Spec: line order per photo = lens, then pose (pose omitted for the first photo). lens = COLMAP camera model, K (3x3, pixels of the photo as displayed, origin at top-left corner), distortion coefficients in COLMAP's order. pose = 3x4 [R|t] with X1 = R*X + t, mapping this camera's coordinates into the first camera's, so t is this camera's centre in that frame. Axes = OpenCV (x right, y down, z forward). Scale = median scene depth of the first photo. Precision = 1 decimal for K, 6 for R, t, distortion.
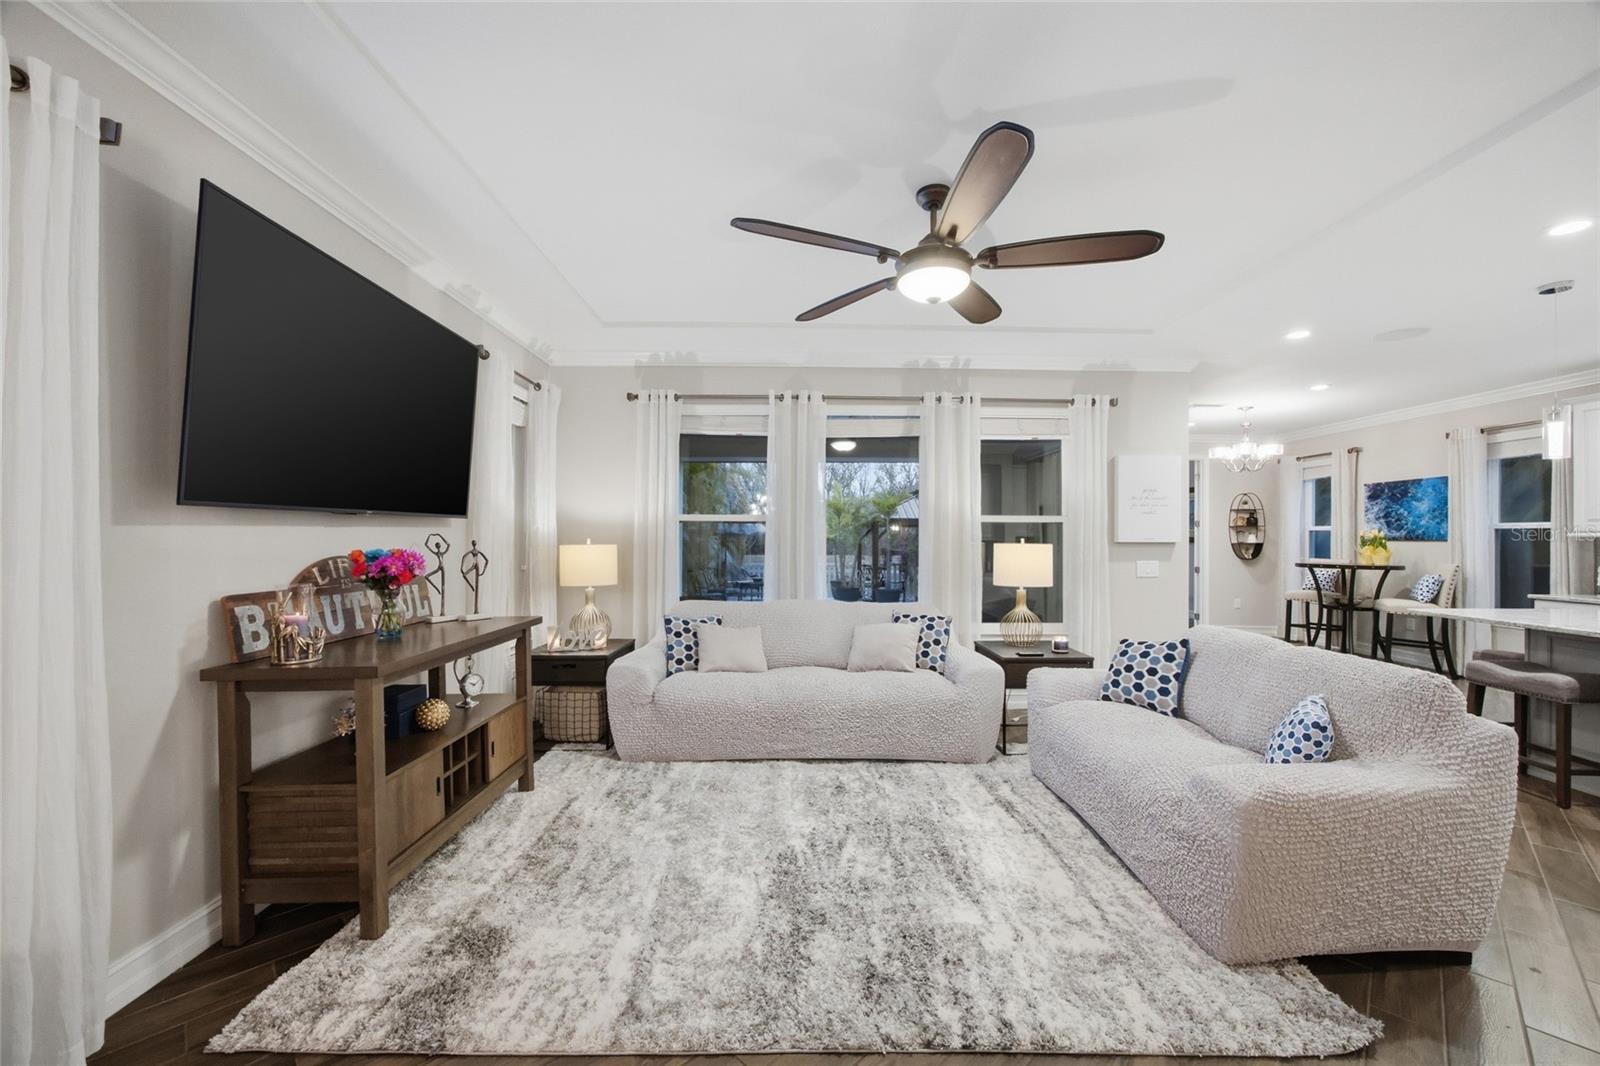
lens RADIAL K [[626.8, 0, 796.6], [0, 626.8, 533.1], [0, 0, 1]] dist [-0.019574, 0.005553]
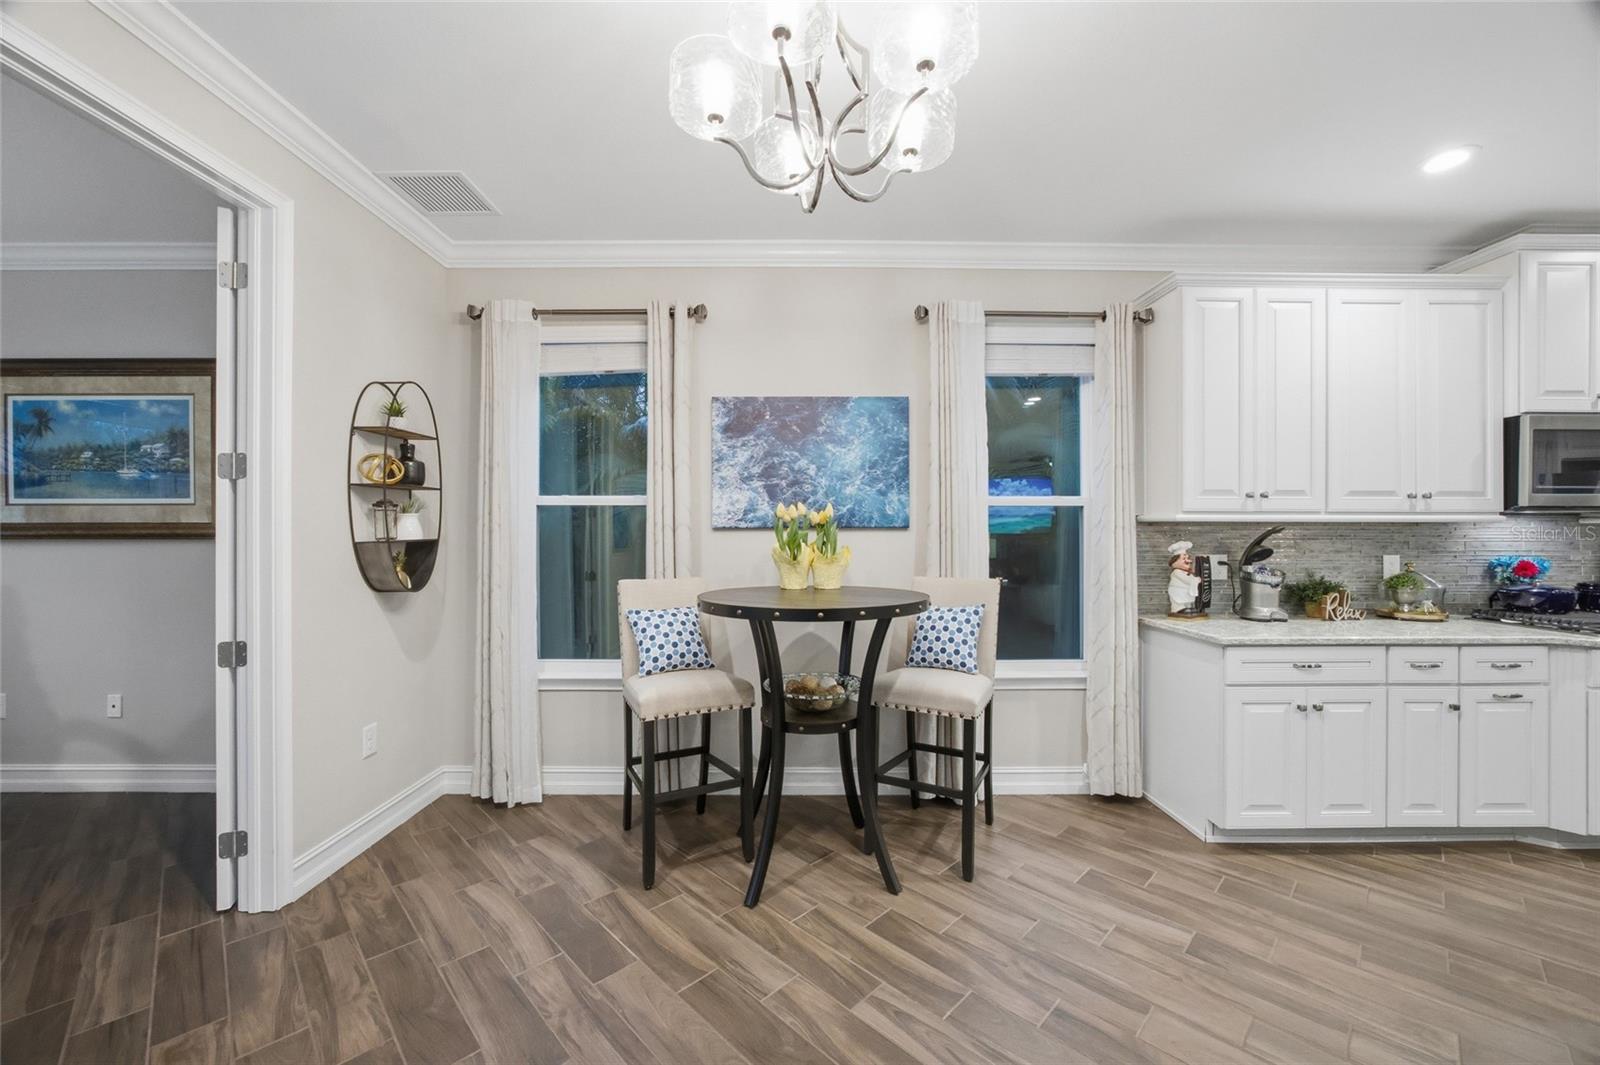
lens RADIAL K [[626.8, 0, 796.9], [0, 626.8, 527.8], [0, 0, 1]] dist [-0.019574, 0.005553]
pose [[-0.000027, -0.010530, 0.999945, 0.512900], [-0.007927, 0.999913, 0.010529, 0.005986], [-0.999969, -0.007926, -0.000111, 0.990999]]
